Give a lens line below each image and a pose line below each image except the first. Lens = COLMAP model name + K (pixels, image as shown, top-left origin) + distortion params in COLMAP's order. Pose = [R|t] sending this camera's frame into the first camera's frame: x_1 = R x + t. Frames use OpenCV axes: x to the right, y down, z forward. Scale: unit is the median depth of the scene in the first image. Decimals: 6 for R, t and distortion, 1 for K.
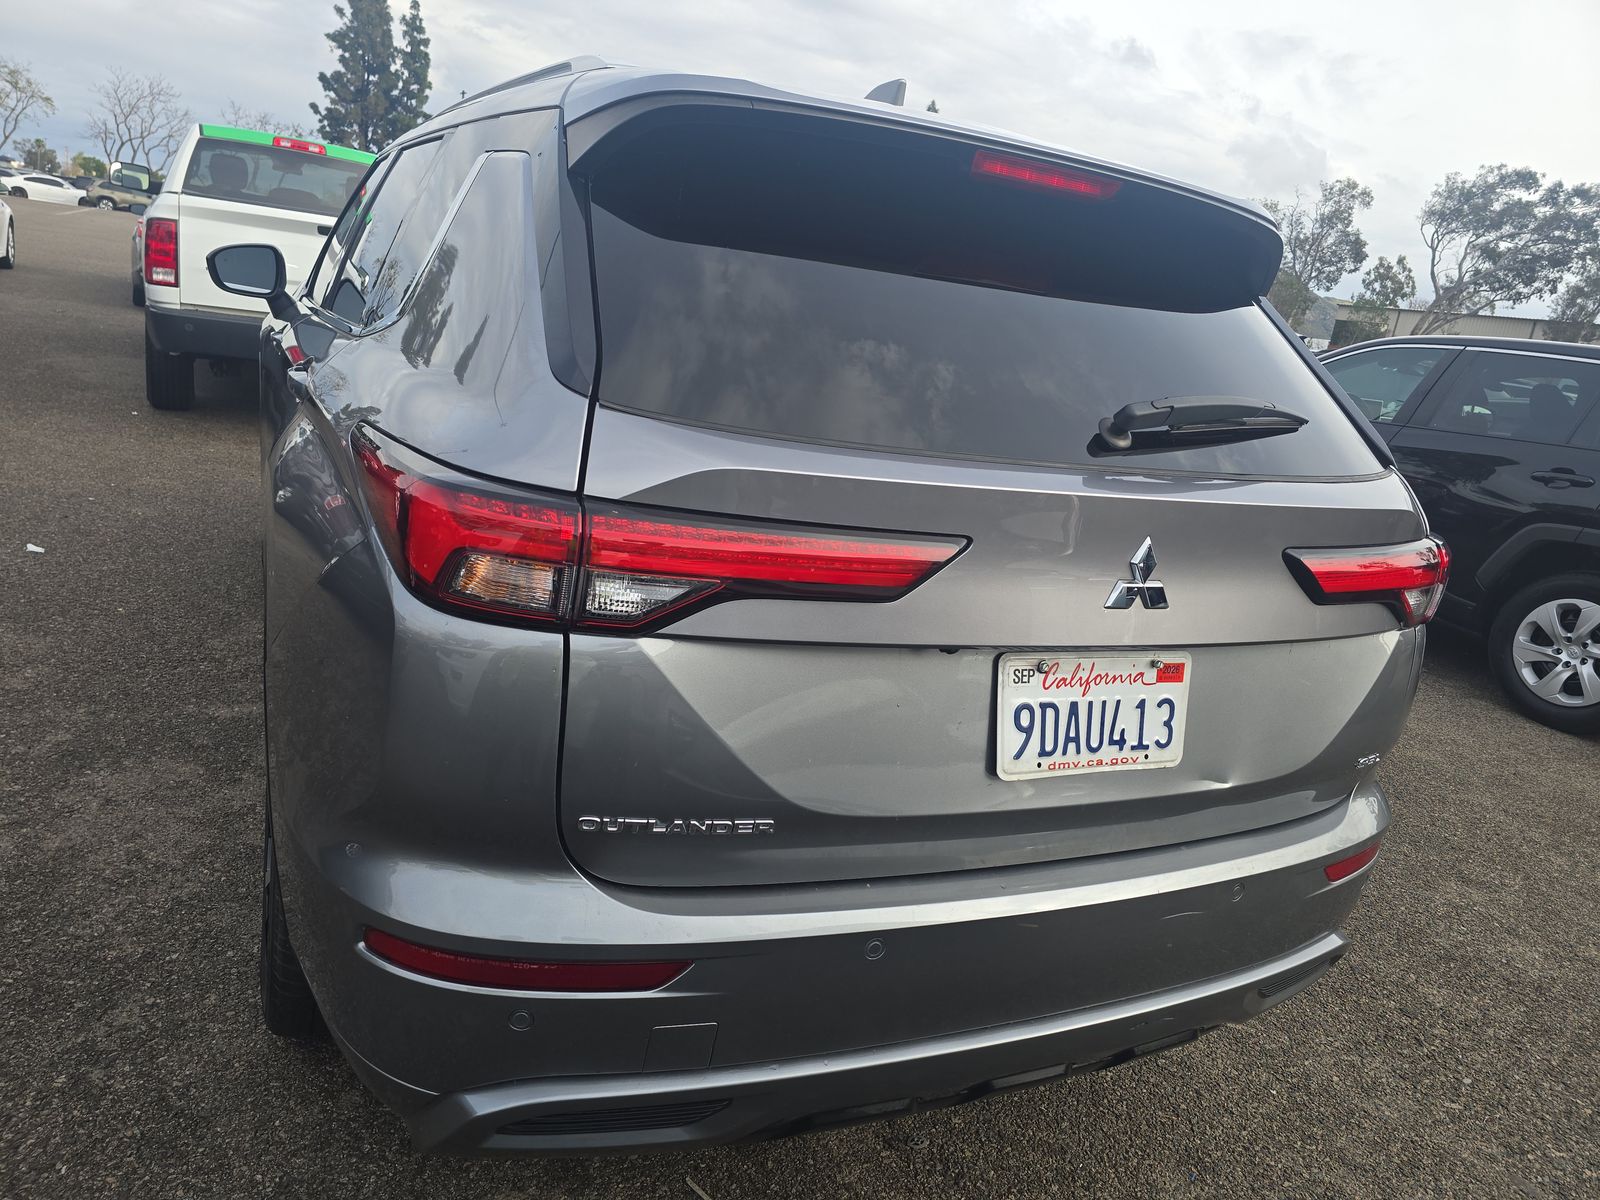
lens RADIAL K [[1106.8, 0, 794.3], [0, 1106.8, 594.0], [0, 0, 1]] dist [0.049779, -0.049847]
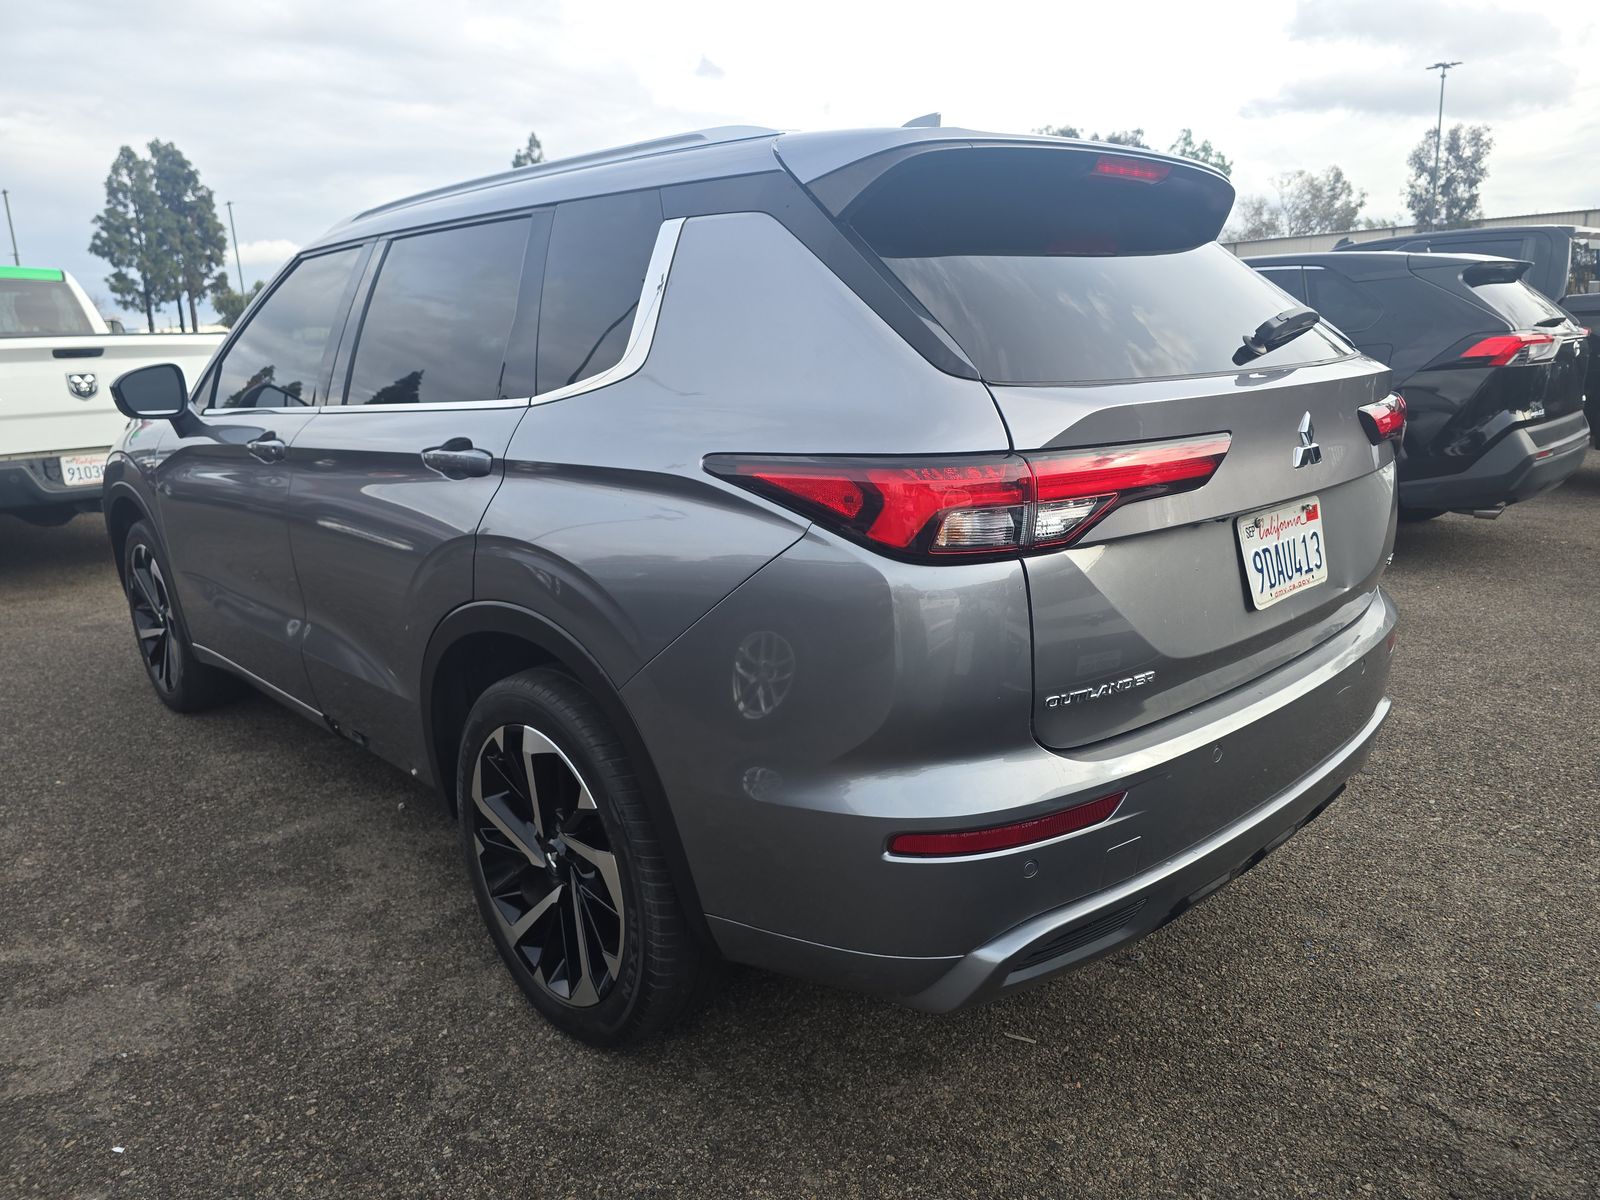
lens RADIAL K [[1109.0, 0, 800.0], [0, 1109.0, 600.0], [0, 0, 1]] dist [0.046484, -0.048688]
pose [[0.933917, -0.239375, 0.265517, -0.509823], [0.242898, 0.969846, 0.020003, -0.004008], [-0.262299, 0.045813, 0.963899, -0.115155]]
